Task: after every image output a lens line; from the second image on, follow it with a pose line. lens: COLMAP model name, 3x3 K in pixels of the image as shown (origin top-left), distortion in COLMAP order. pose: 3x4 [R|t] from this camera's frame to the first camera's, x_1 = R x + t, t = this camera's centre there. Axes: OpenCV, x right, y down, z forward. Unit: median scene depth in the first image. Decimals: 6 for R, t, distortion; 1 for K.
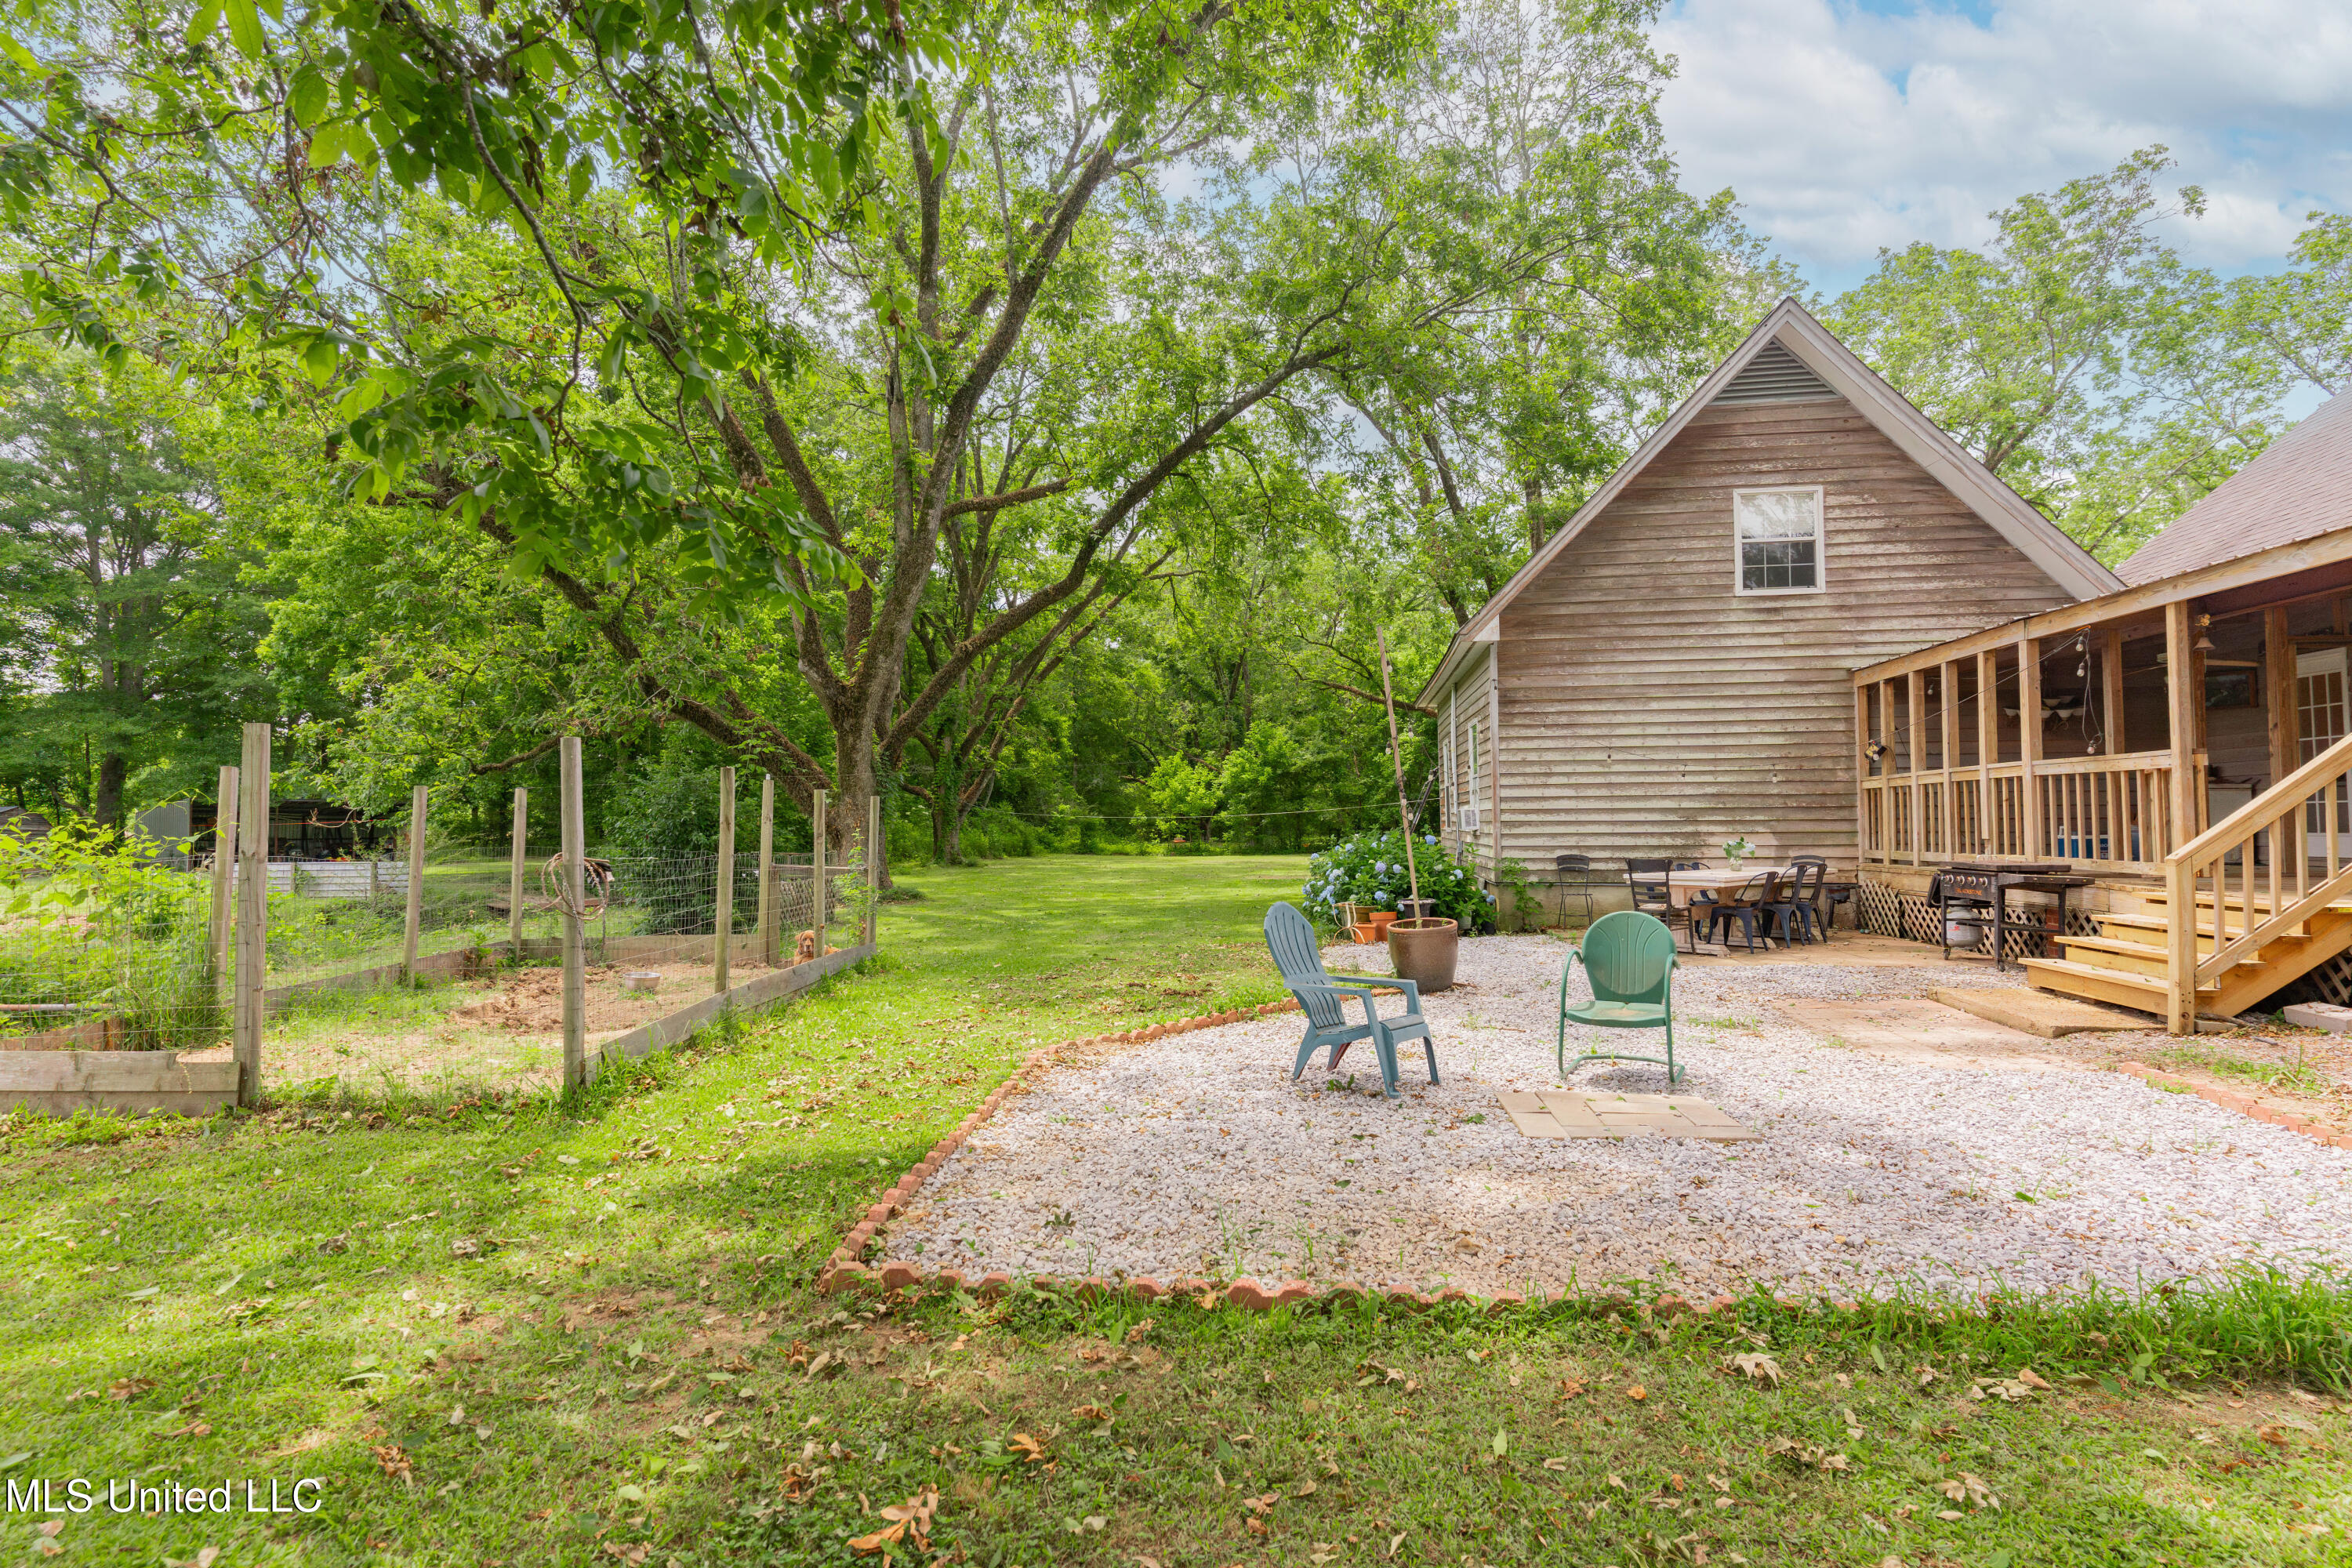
lens RADIAL K [[1104.0, 0, 1174.3], [0, 1104.0, 783.8], [0, 0, 1]] dist [0.000810, 0.001924]
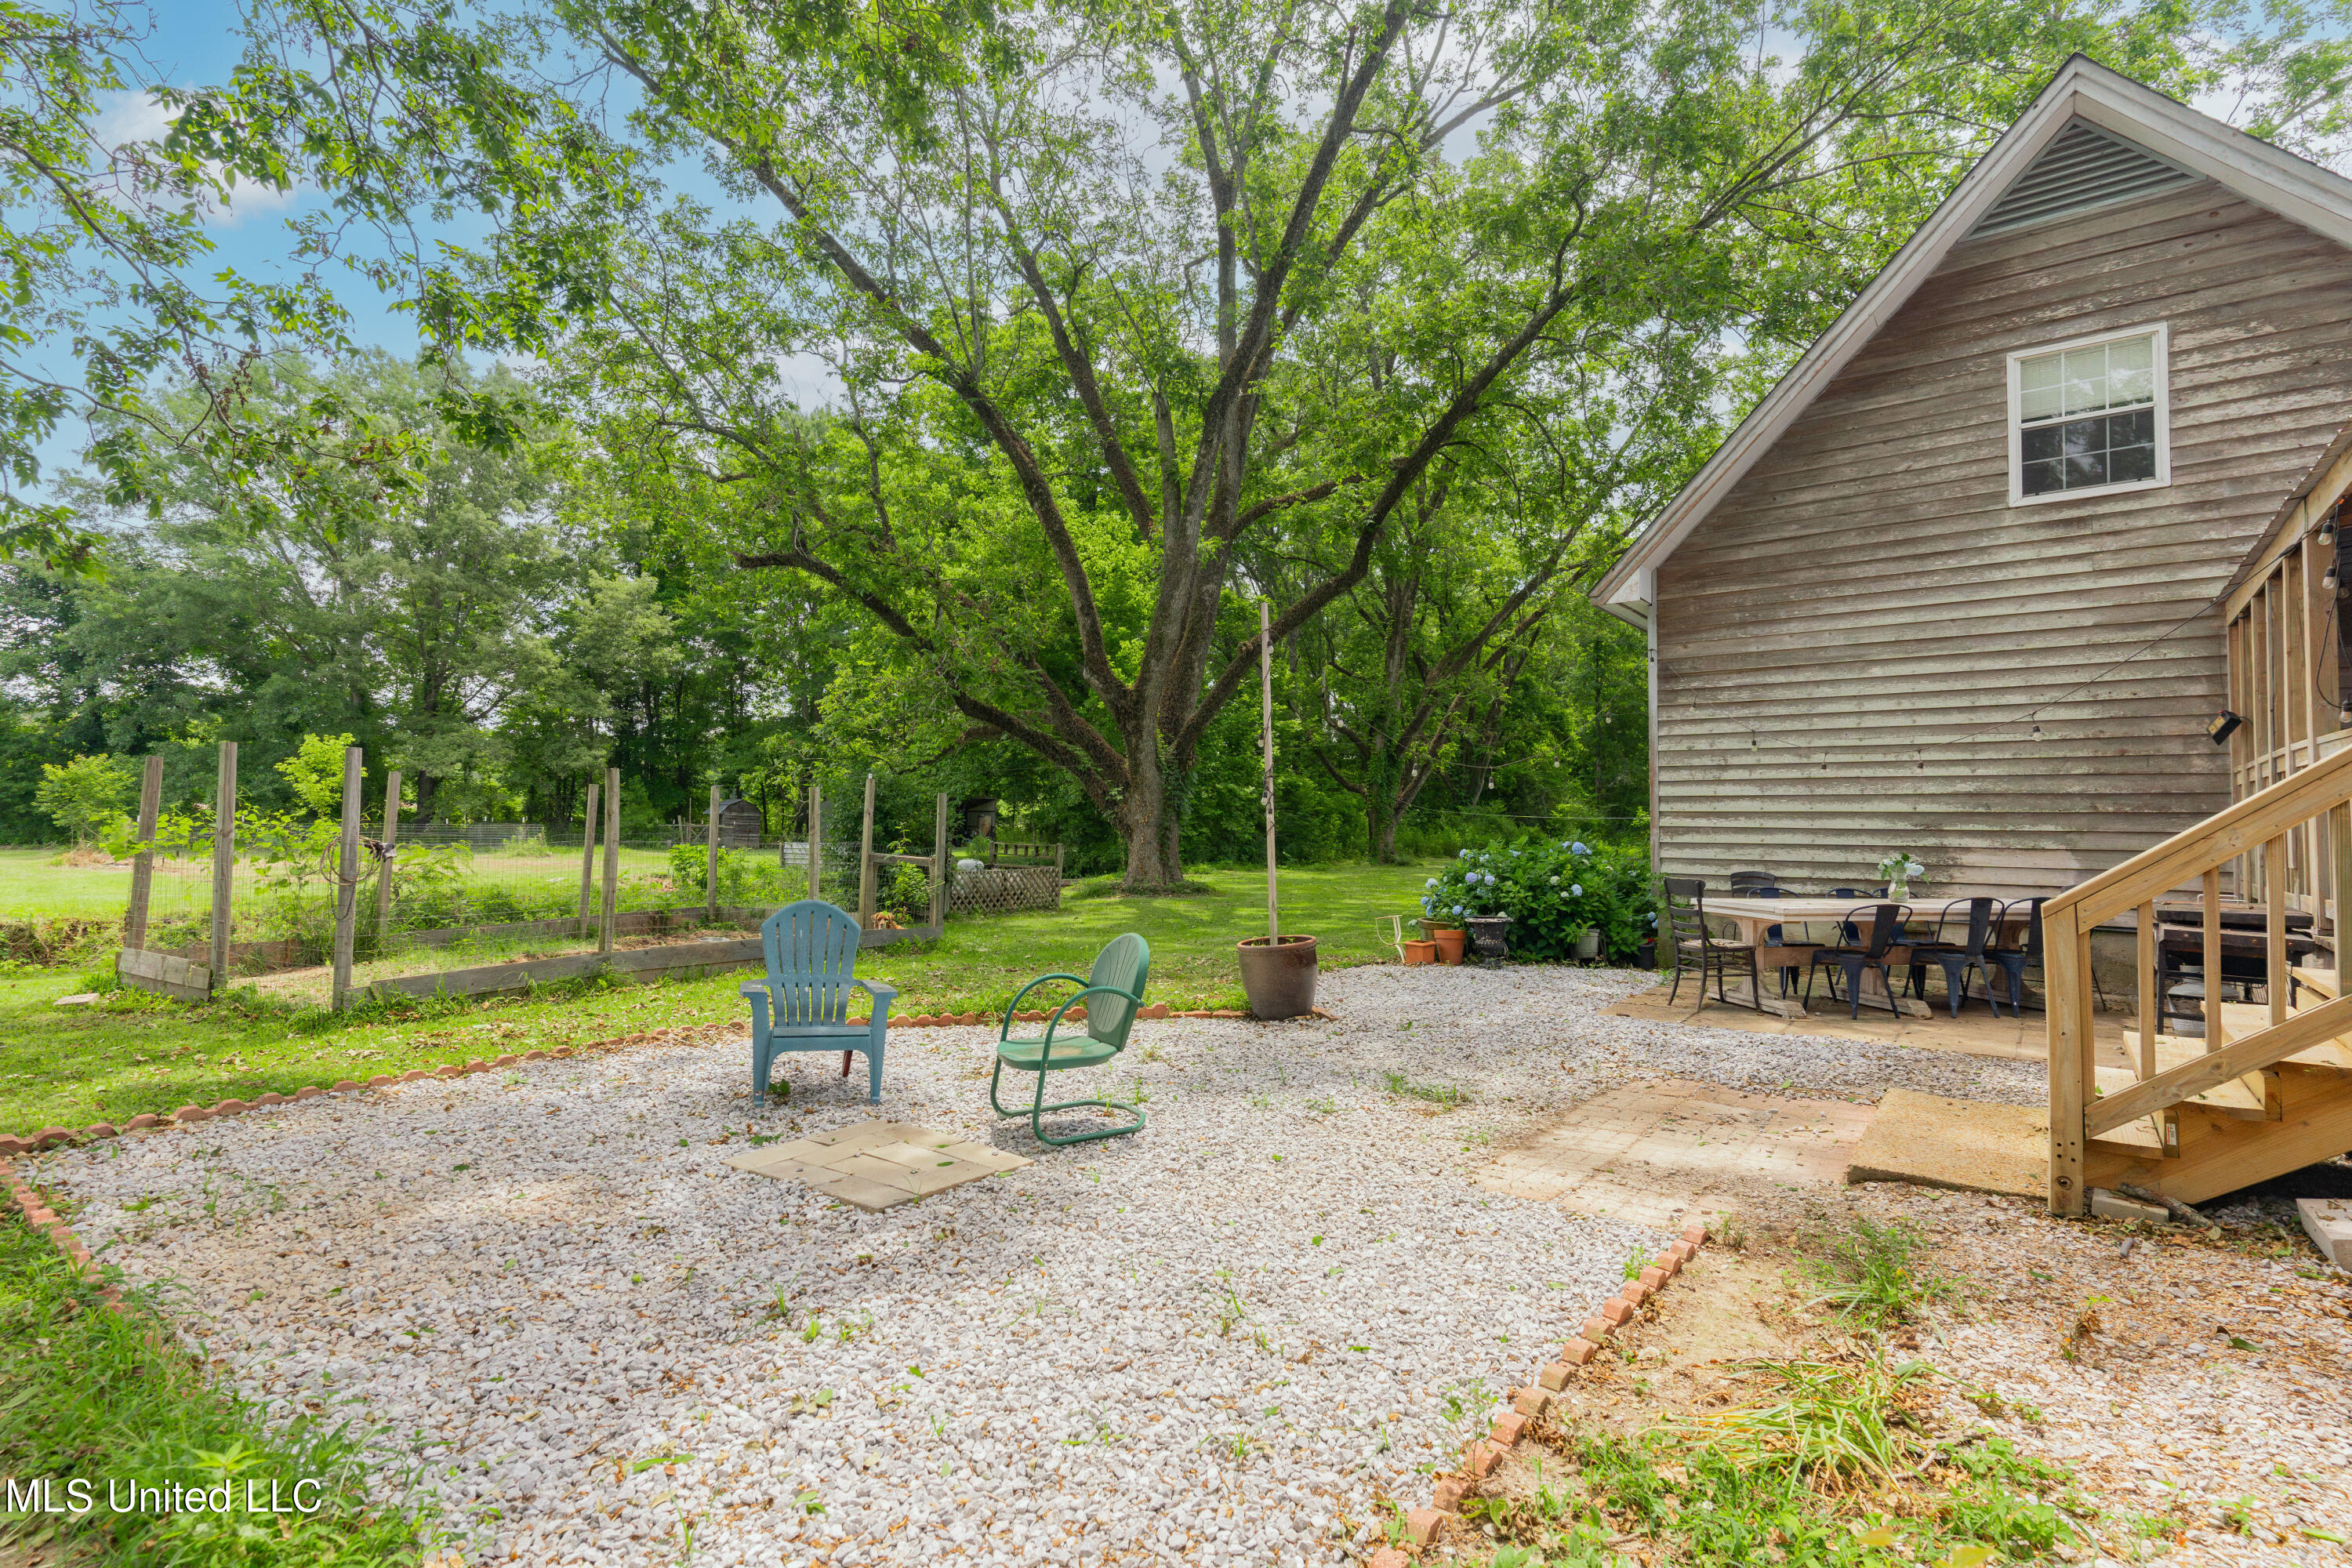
lens RADIAL K [[1104.0, 0, 1179.2], [0, 1104.0, 784.6], [0, 0, 1]] dist [0.000810, 0.001924]
pose [[0.869162, -0.002006, -0.494523, 0.397481], [0.003295, 0.999993, 0.001734, 0.001027], [0.494516, -0.003136, 0.869163, 0.138470]]
